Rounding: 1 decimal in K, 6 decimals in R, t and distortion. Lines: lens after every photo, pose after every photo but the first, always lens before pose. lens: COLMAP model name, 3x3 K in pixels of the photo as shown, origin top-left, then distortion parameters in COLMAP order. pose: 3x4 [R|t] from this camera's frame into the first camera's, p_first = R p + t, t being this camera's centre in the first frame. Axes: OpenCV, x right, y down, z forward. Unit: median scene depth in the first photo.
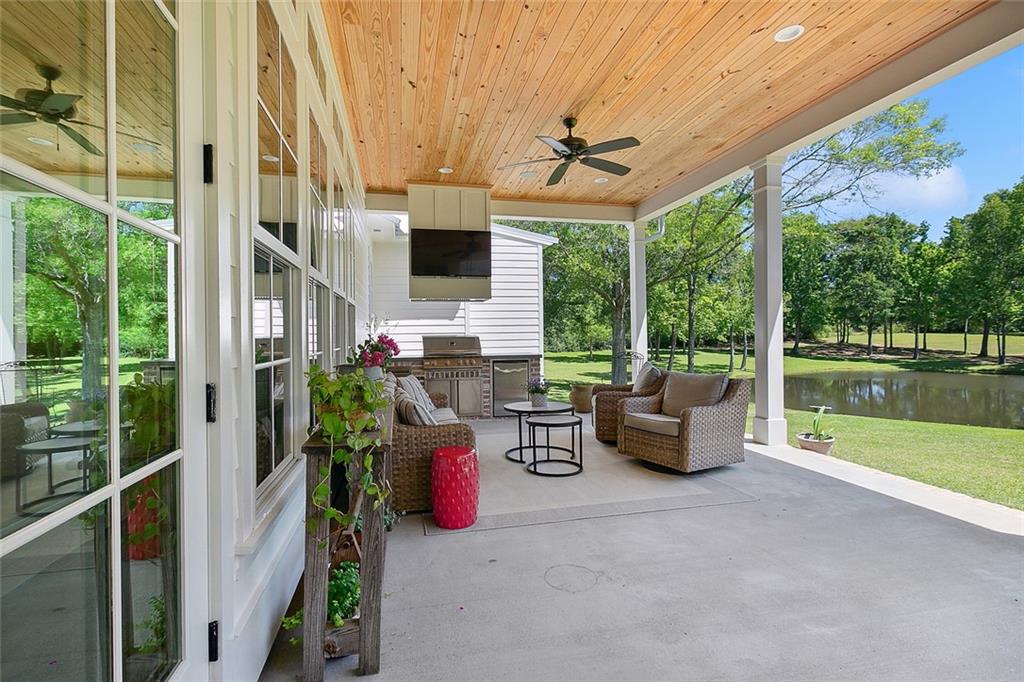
lens RADIAL K [[462.8, 0, 507.3], [0, 462.8, 335.6], [0, 0, 1]] dist [0.004717, 0.000185]
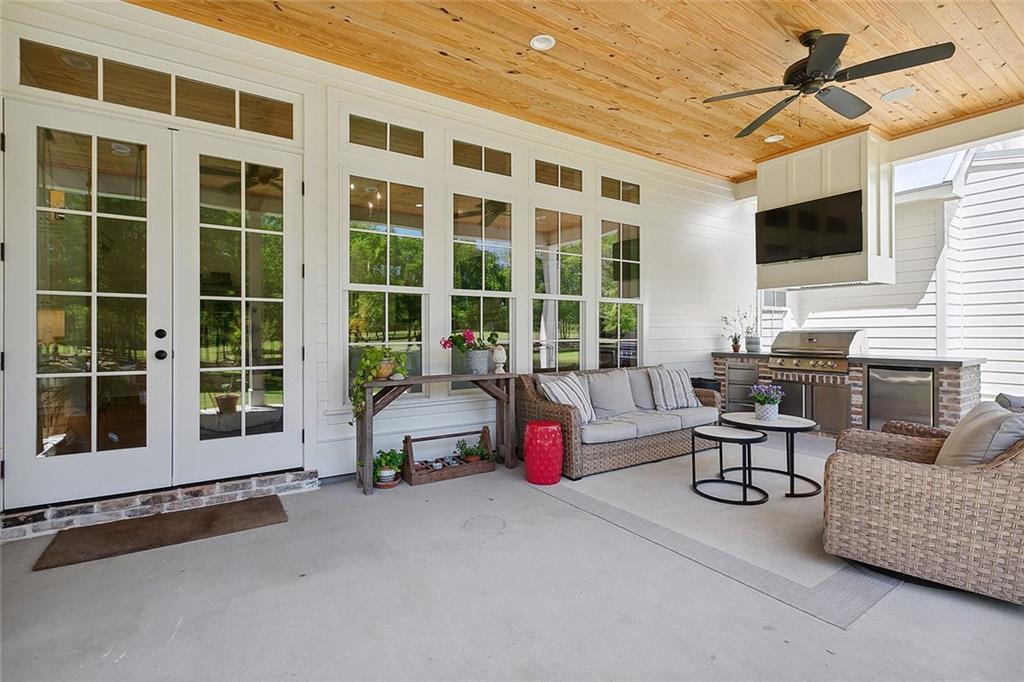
lens RADIAL K [[473.2, 0, 516.8], [0, 473.2, 333.0], [0, 0, 1]] dist [-0.000357, -0.000210]
pose [[0.350418, 0.008319, -0.936556, 0.694211], [0.000545, 0.999959, 0.009087, -0.005068], [0.936593, -0.003694, 0.350399, 0.321148]]
